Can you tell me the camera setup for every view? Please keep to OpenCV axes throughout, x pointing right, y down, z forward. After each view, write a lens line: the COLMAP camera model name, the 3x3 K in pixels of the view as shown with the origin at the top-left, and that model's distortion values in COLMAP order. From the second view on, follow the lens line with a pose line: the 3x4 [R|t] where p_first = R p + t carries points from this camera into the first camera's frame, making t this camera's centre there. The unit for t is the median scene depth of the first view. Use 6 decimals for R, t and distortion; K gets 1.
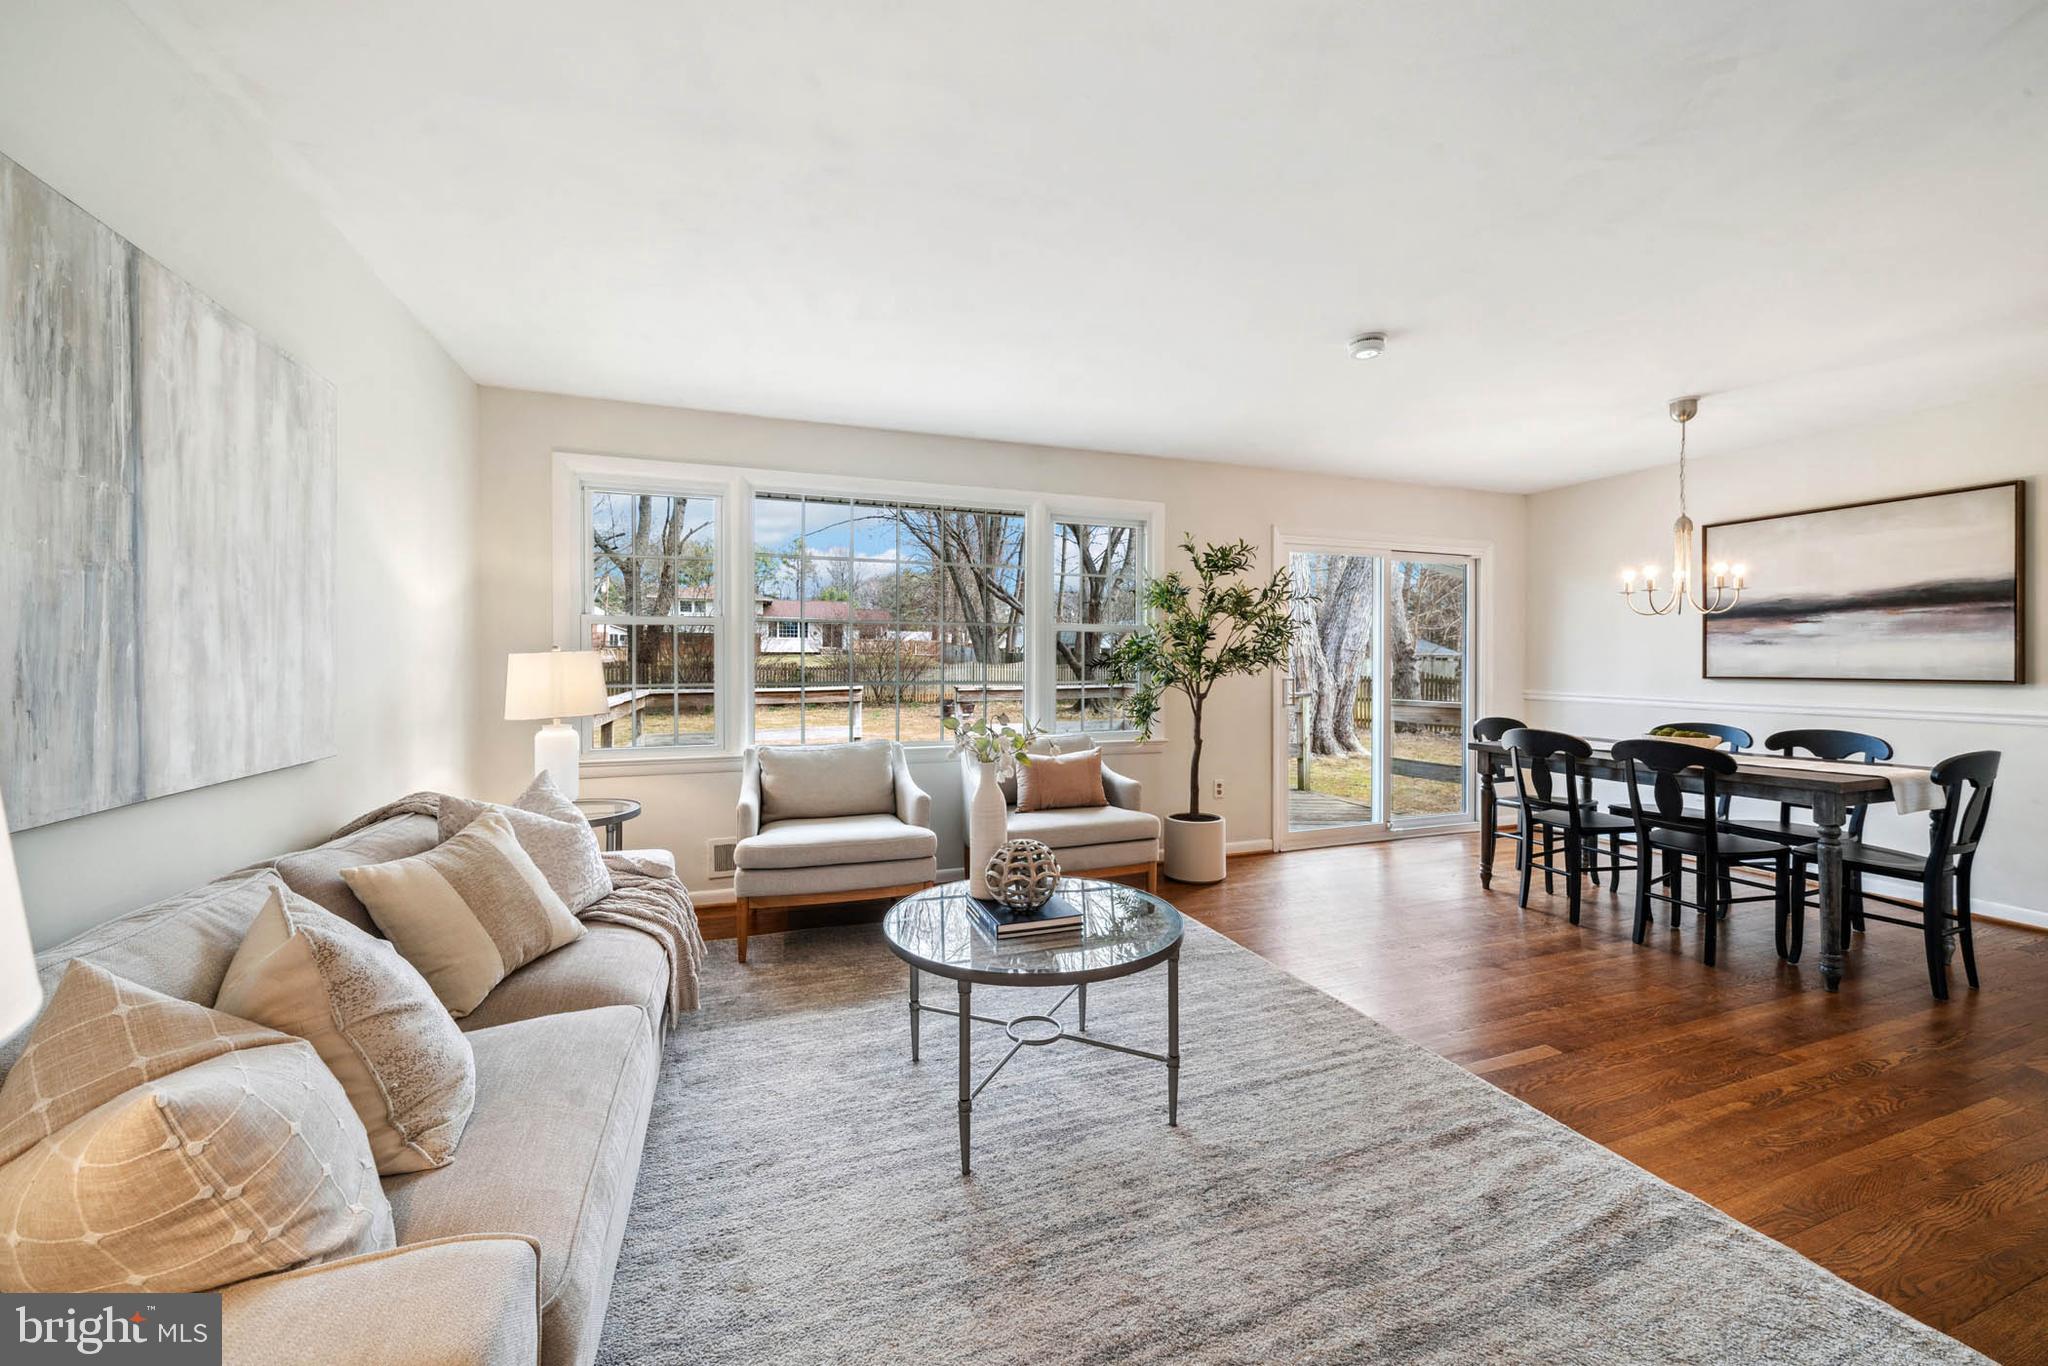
lens RADIAL K [[764.4, 0, 1027.4], [0, 764.4, 671.3], [0, 0, 1]] dist [-0.005773, -0.000162]
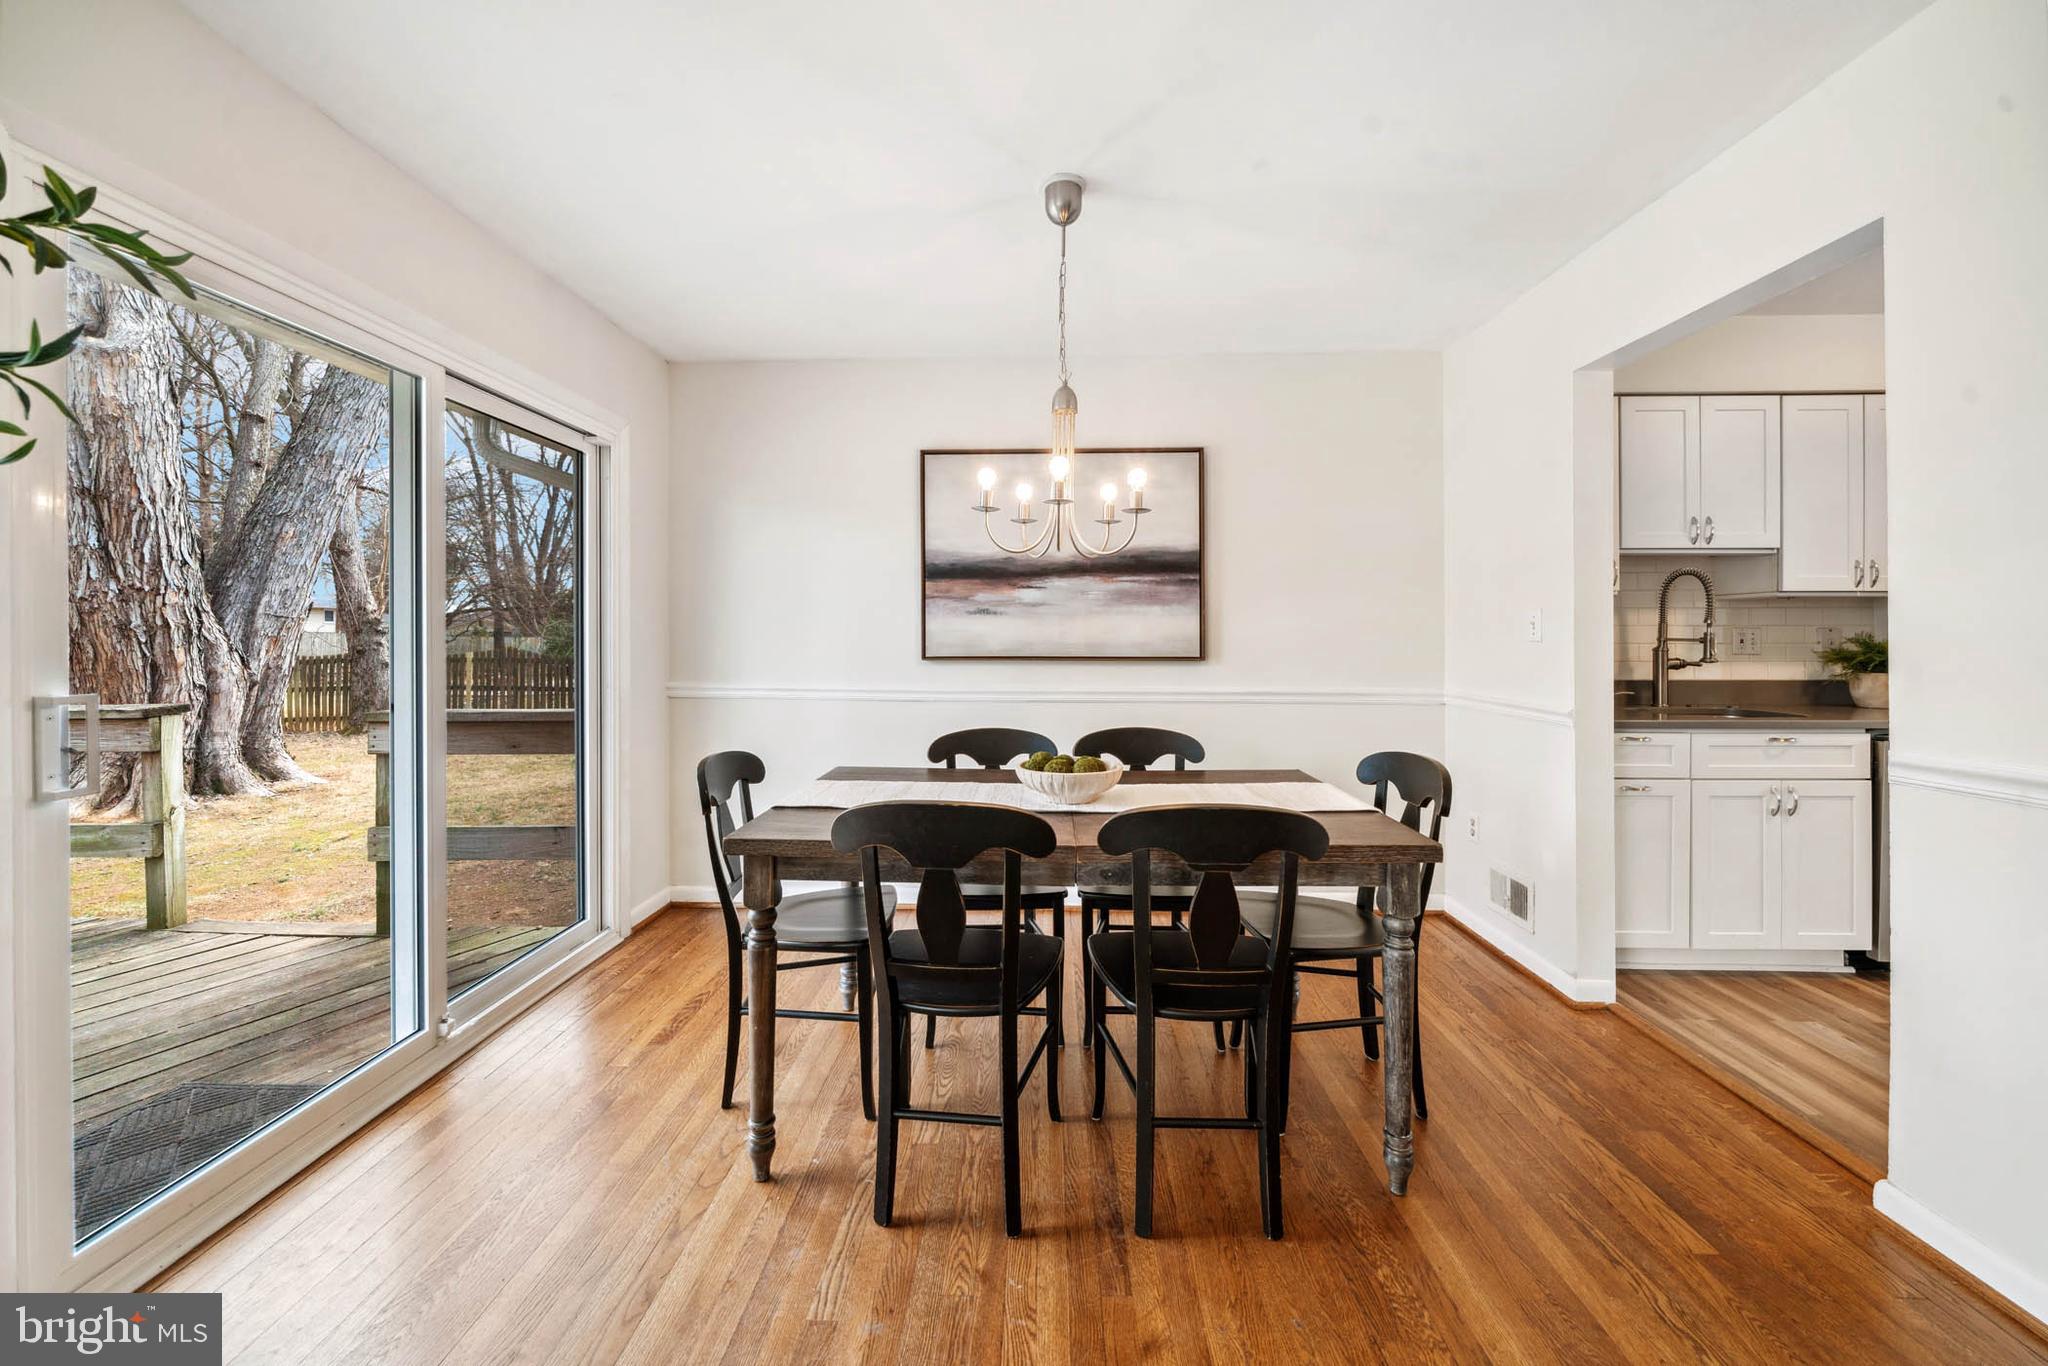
lens RADIAL K [[764.4, 0, 1019.3], [0, 764.4, 641.8], [0, 0, 1]] dist [-0.005773, -0.000162]
pose [[0.376336, -0.002712, 0.926479, 0.261814], [0.008037, 0.999968, -0.000338, -0.006659], [-0.926448, 0.007573, 0.376346, 0.693137]]
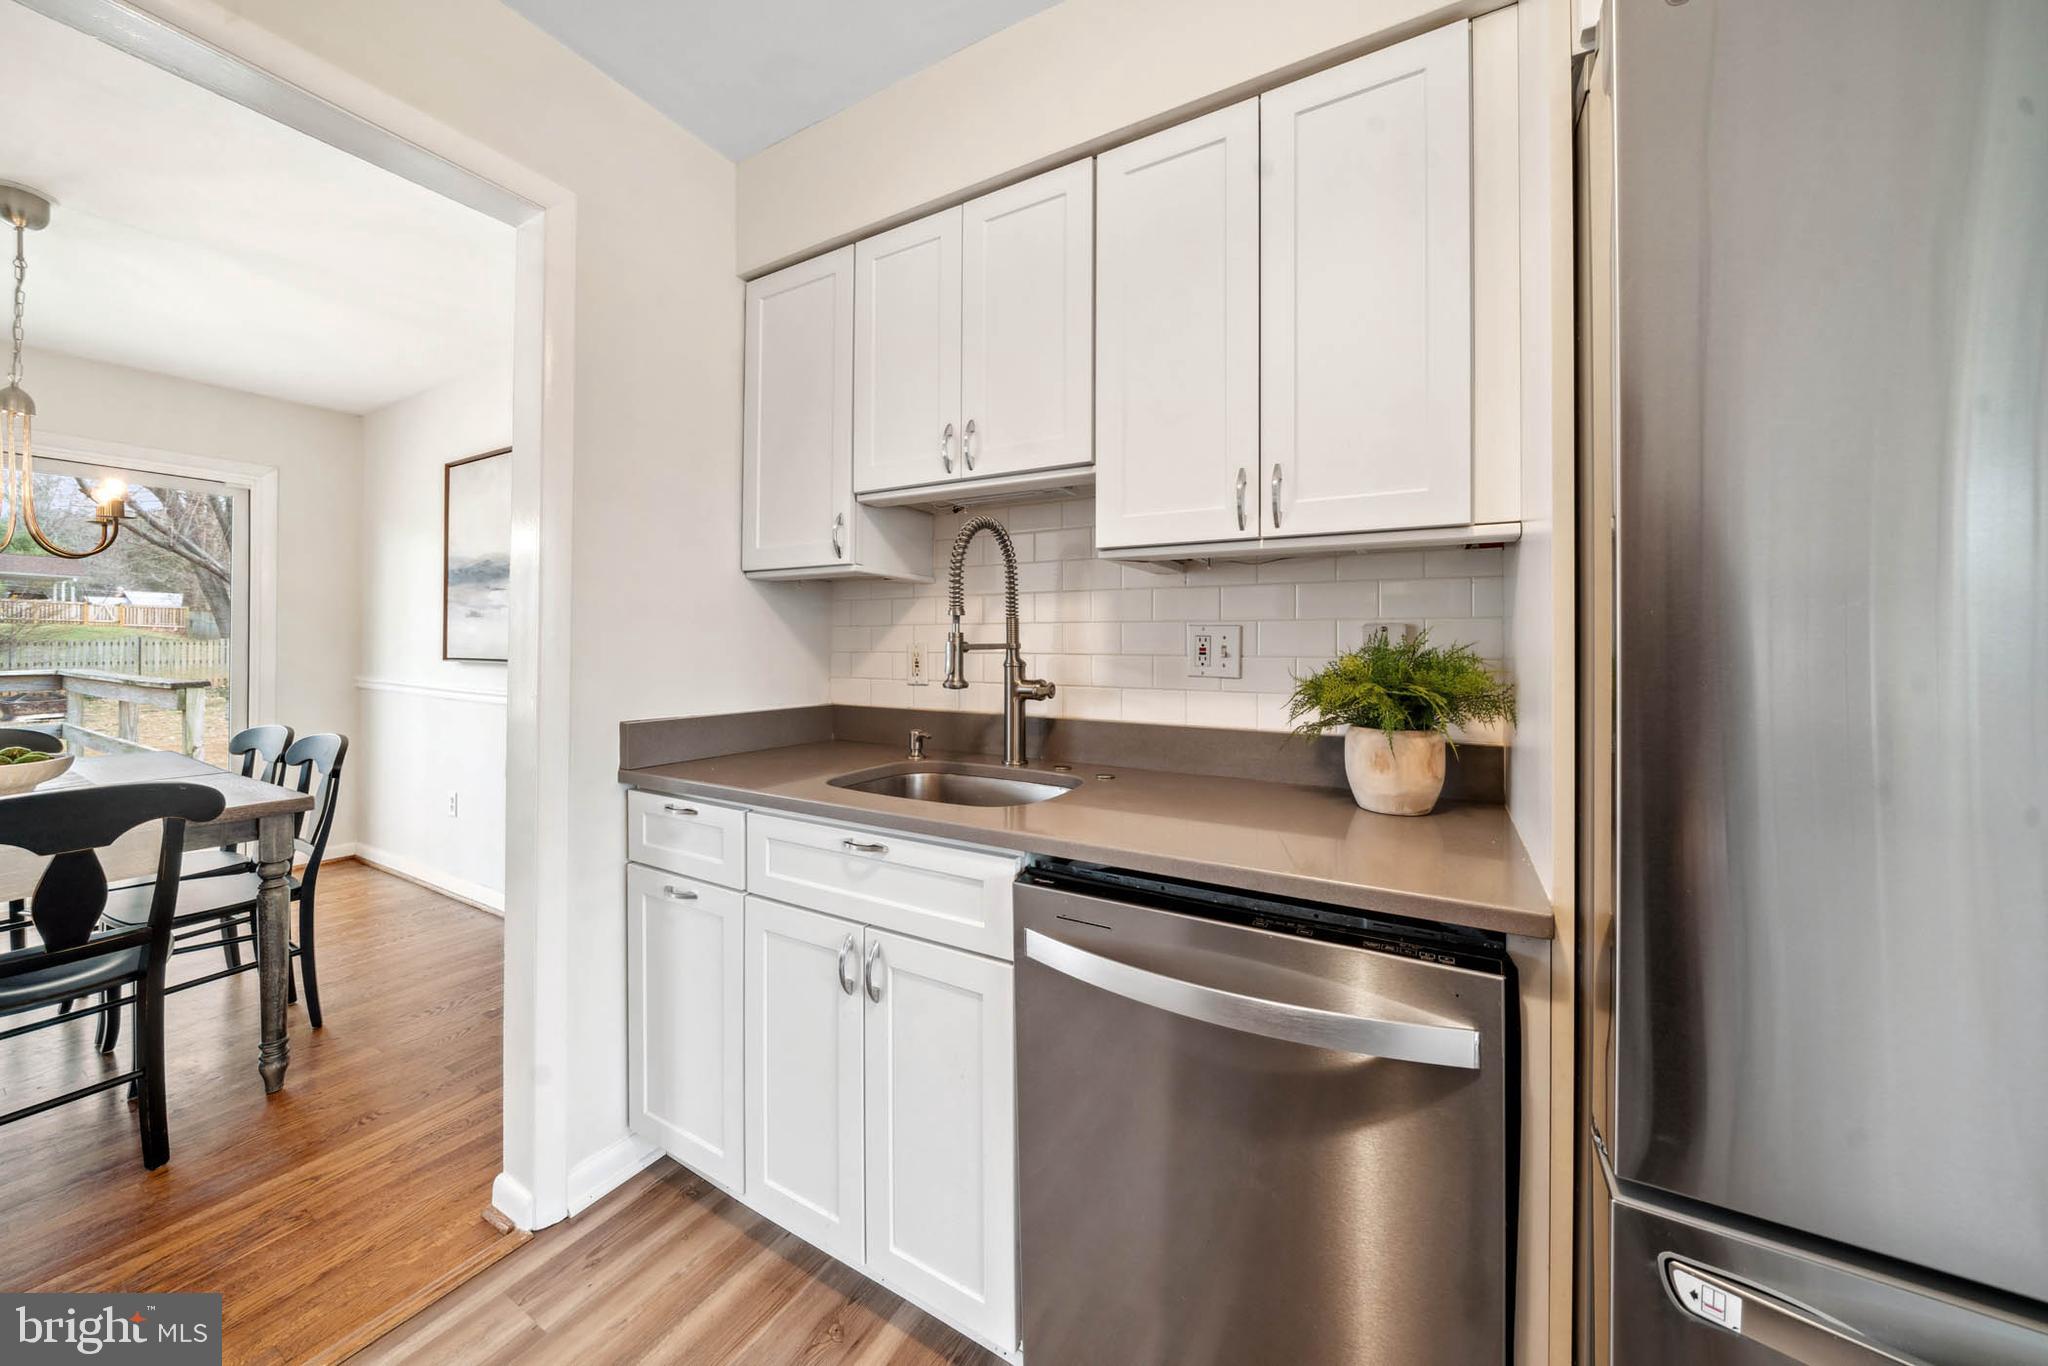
lens RADIAL K [[716.8, 0, 1007.4], [0, 716.8, 643.3], [0, 0, 1]] dist [-0.005021, -0.000095]
pose [[0.770106, 0.006851, 0.637879, 0.942777], [-0.001343, 0.999958, -0.009119, -0.001831], [-0.637914, 0.006166, 0.770083, 0.074208]]
